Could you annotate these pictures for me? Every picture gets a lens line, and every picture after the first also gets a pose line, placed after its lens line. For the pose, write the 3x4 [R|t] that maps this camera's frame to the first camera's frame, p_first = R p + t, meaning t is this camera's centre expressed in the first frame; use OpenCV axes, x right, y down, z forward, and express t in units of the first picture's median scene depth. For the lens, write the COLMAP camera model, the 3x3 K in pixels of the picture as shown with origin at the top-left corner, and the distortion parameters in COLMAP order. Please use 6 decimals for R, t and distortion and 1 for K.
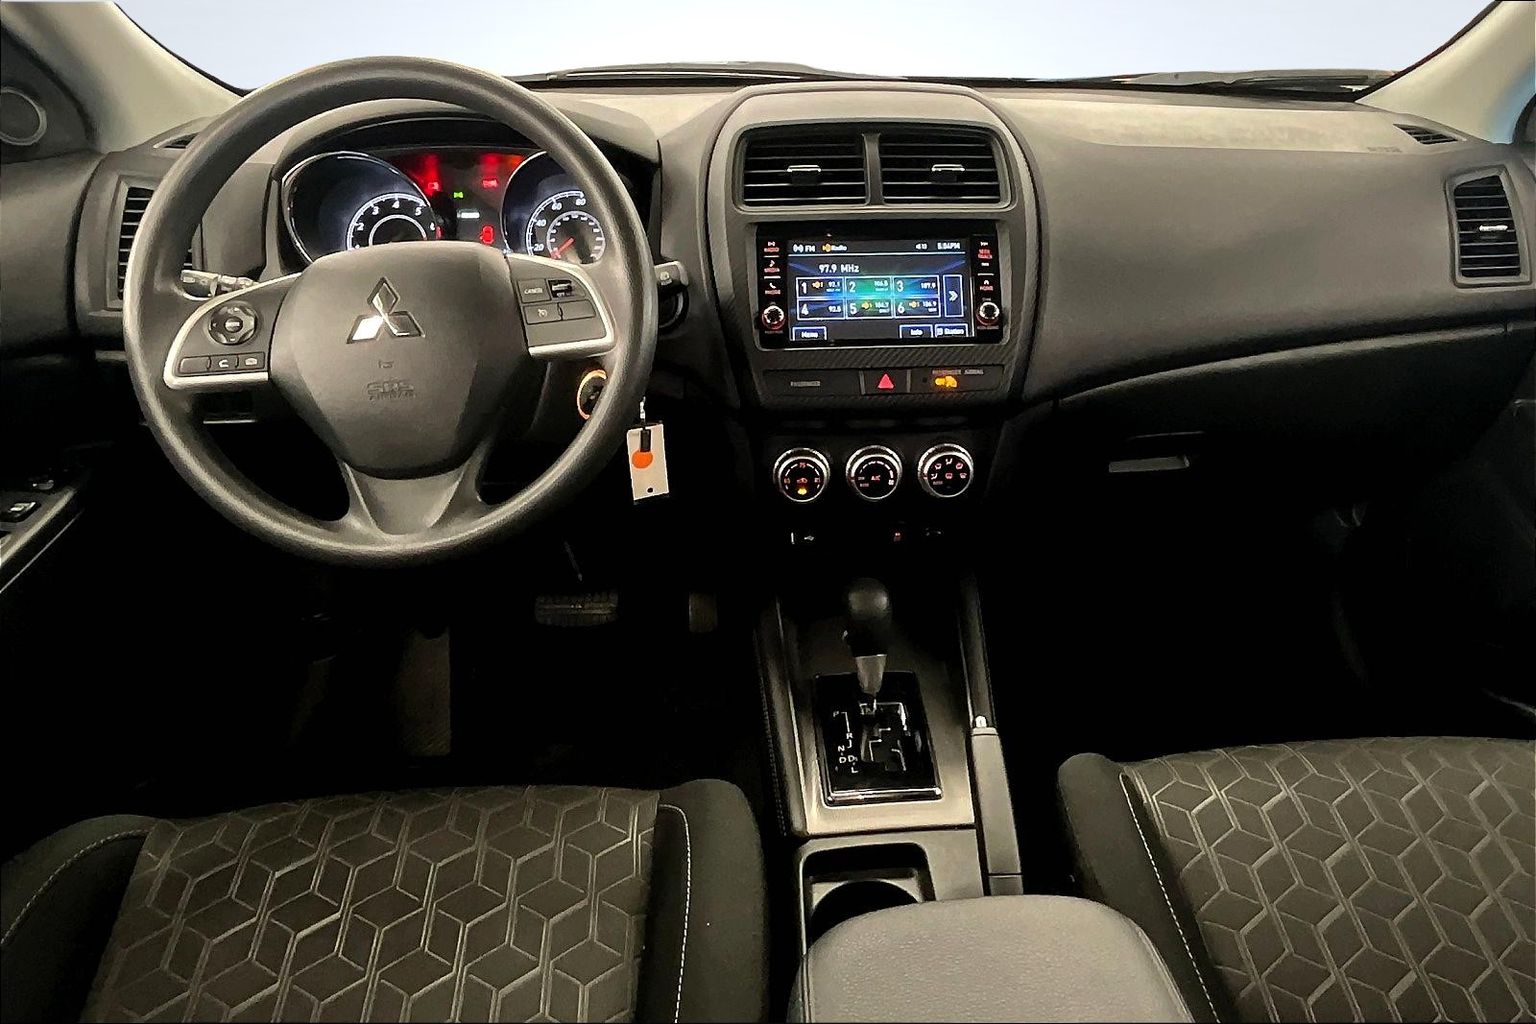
lens RADIAL K [[996.0, 0, 846.1], [0, 996.0, 450.3], [0, 0, 1]] dist [-0.004116, -0.009172]
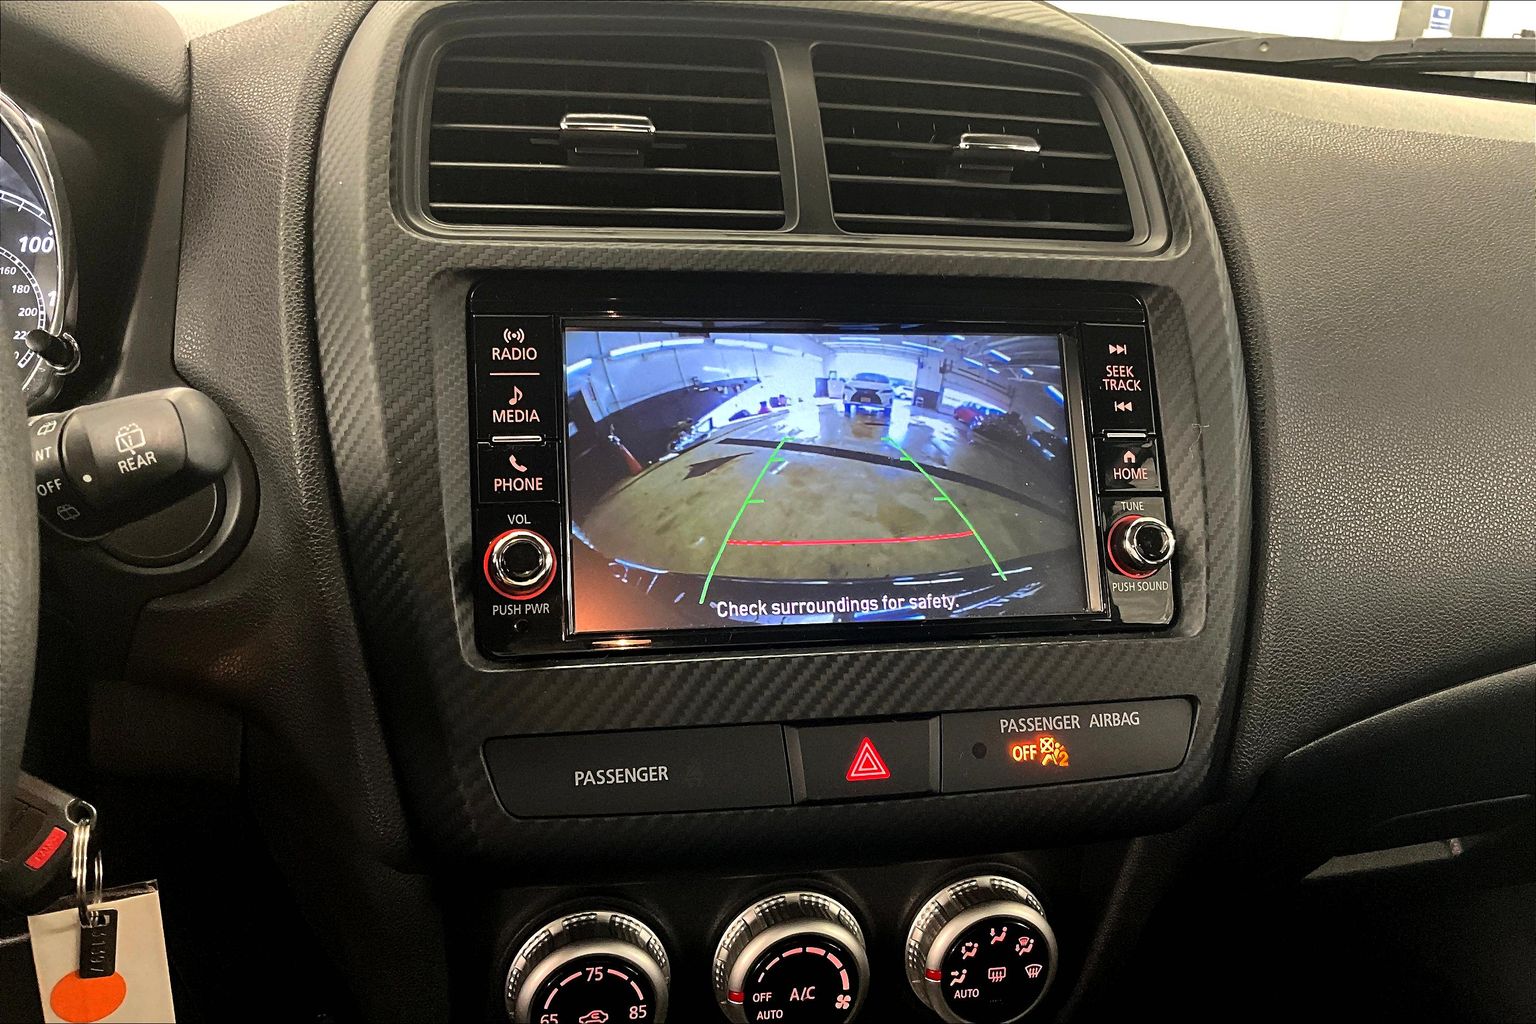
lens RADIAL K [[1273.9, 0, 764.2], [0, 1273.9, 507.8], [0, 0, 1]] dist [0.104661, -0.218796]
pose [[0.990012, 0.003839, 0.140932, -0.049908], [0.006955, 0.997082, -0.076019, -0.112475], [-0.140813, 0.076240, 0.987096, 0.548384]]
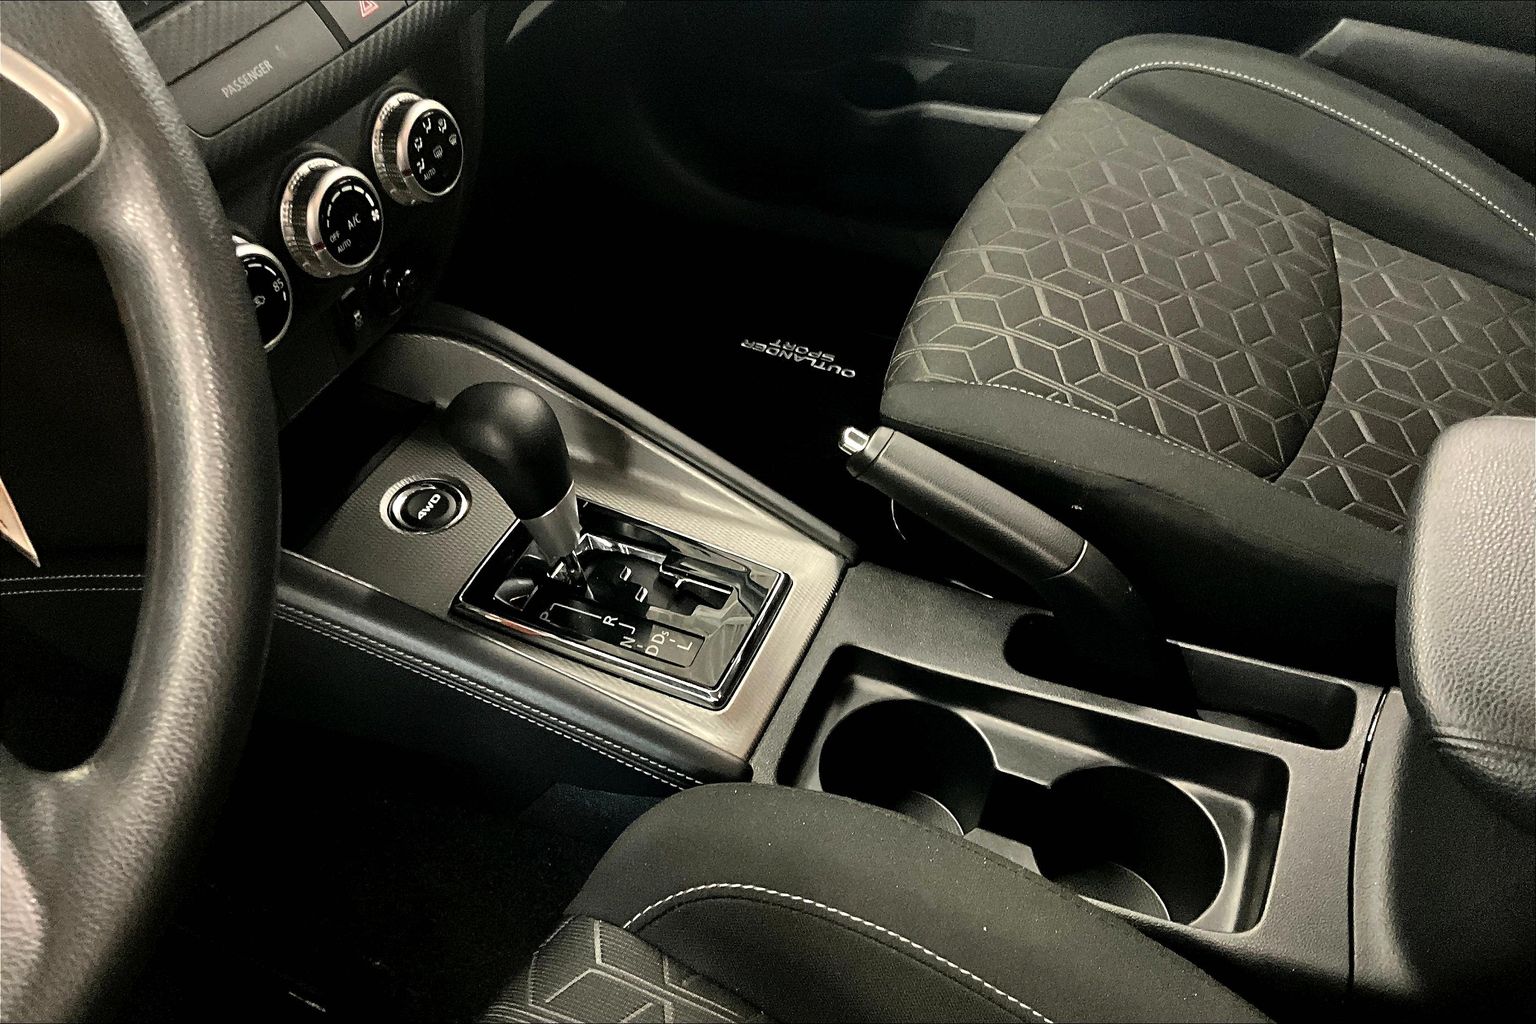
lens RADIAL K [[1273.9, 0, 762.7], [0, 1273.9, 510.4], [0, 0, 1]] dist [0.104661, -0.218796]
pose [[0.485350, -0.631012, 0.605194, -0.360289], [0.374871, 0.775524, 0.507971, -0.113401], [-0.789878, -0.019674, 0.612948, 0.450127]]
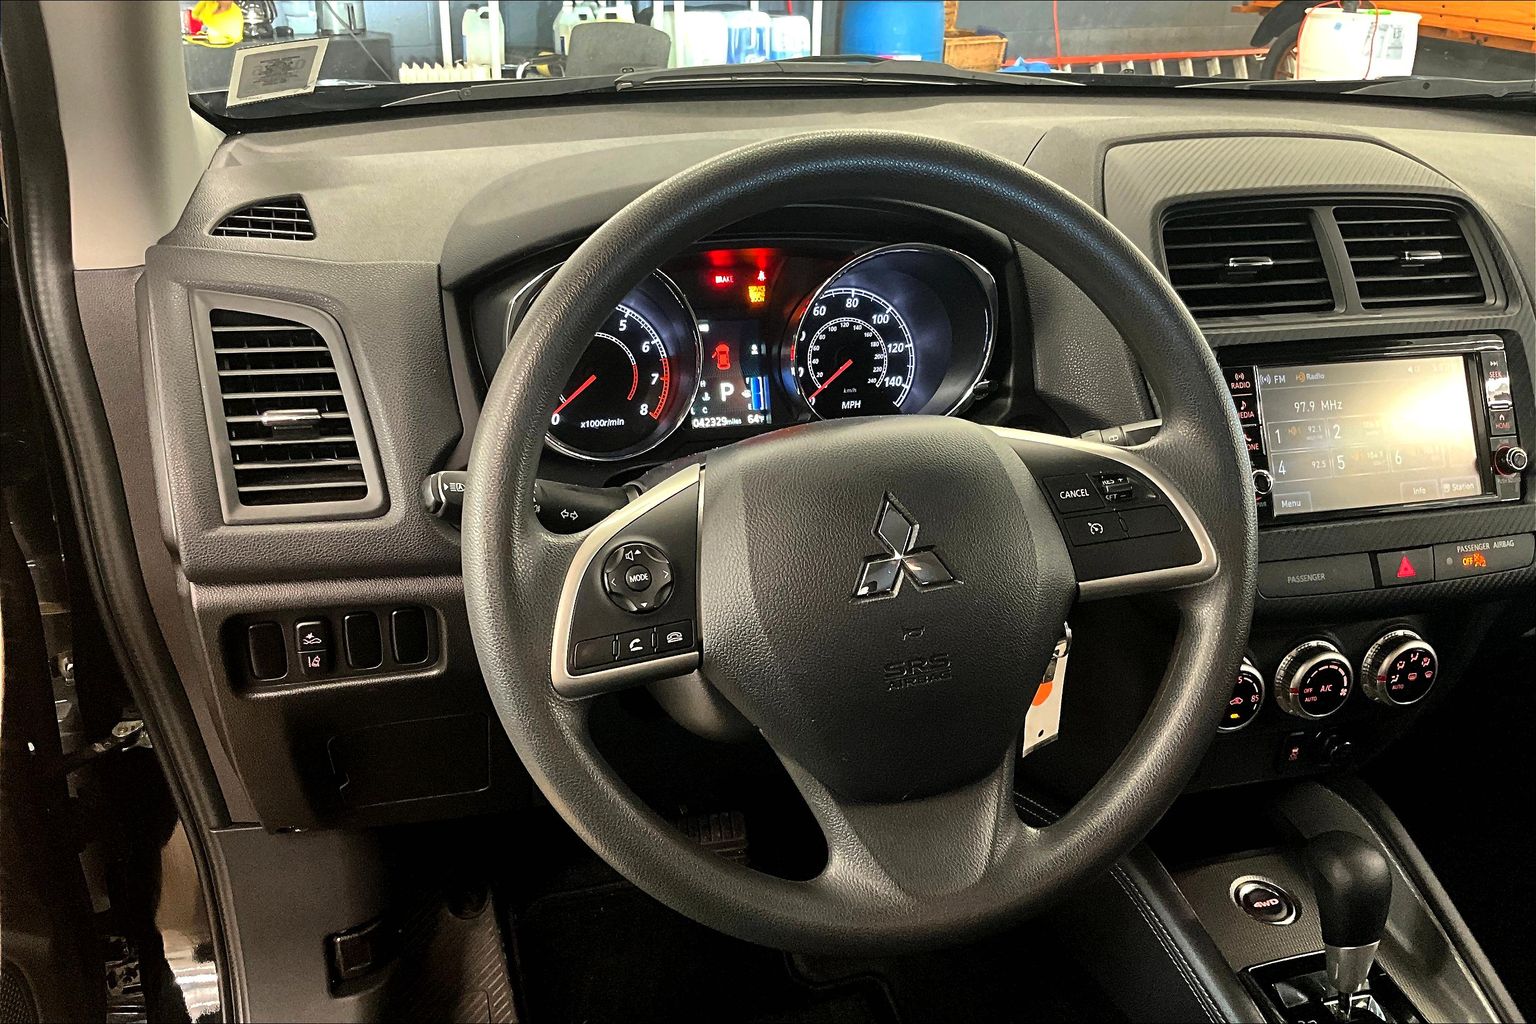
lens RADIAL K [[1273.9, 0, 765.8], [0, 1273.9, 511.5], [0, 0, 1]] dist [0.104661, -0.218796]
pose [[0.983604, -0.053555, 0.172205, -0.528911], [0.050458, 0.998477, 0.022317, -0.142624], [-0.173138, -0.013262, 0.984808, 0.165180]]
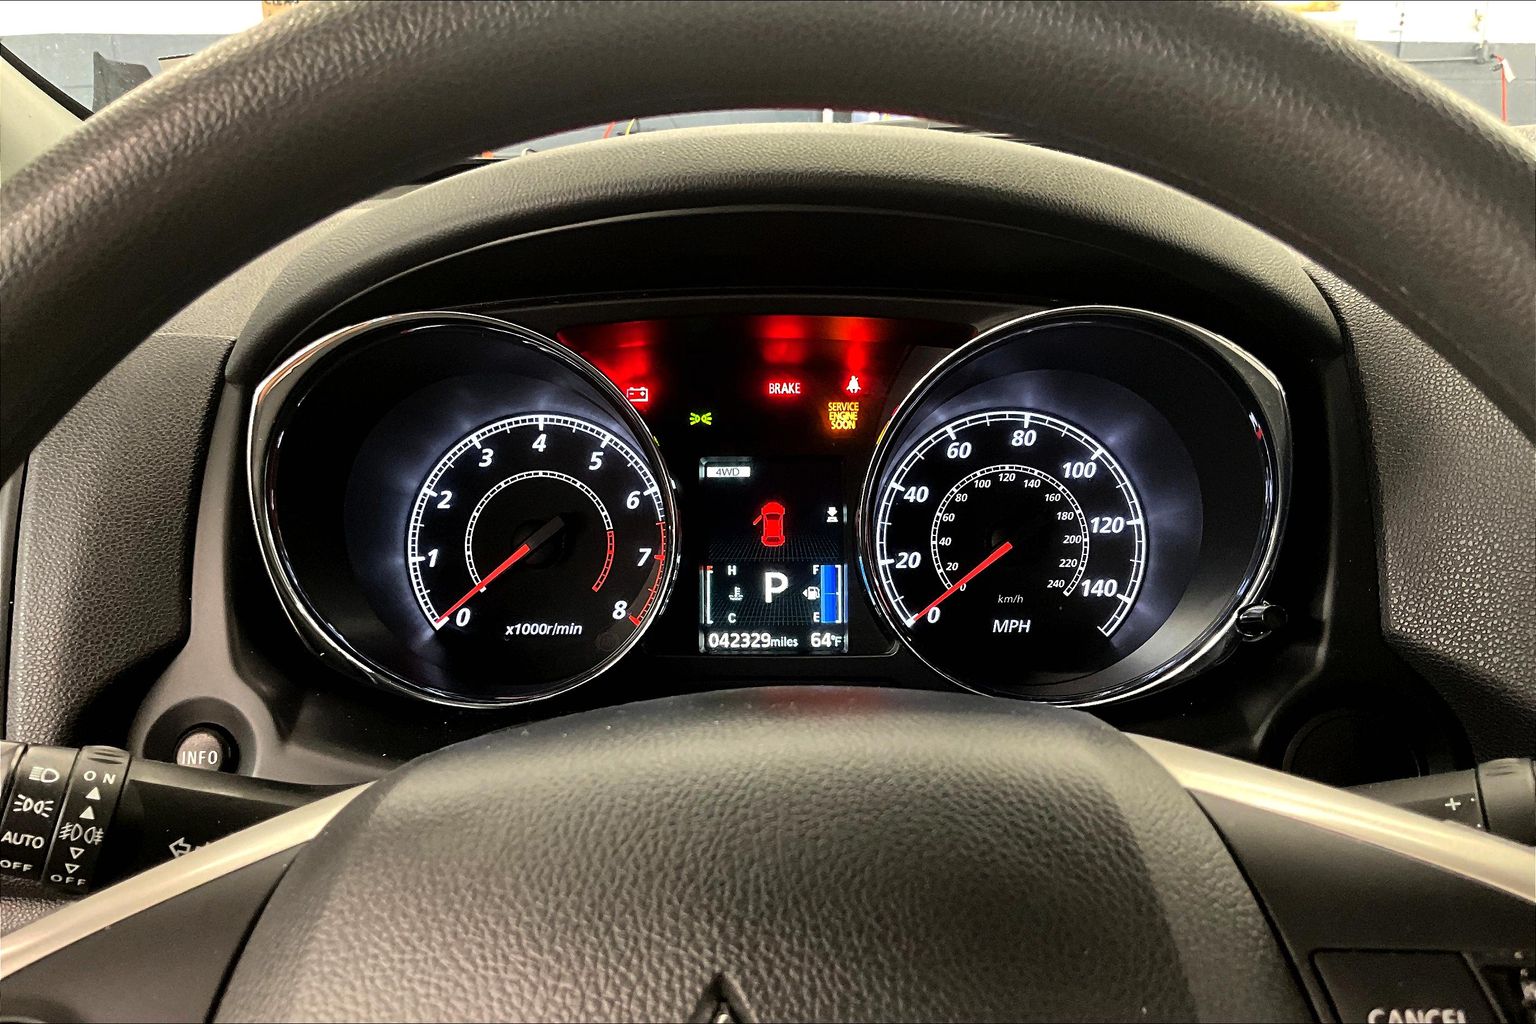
lens RADIAL K [[1273.9, 0, 769.2], [0, 1273.9, 513.0], [0, 0, 1]] dist [0.104661, -0.218796]
pose [[0.992432, 0.018259, -0.121428, -0.331290], [-0.031814, 0.993350, -0.110647, -0.183377], [0.118600, 0.113673, 0.986414, 0.578495]]
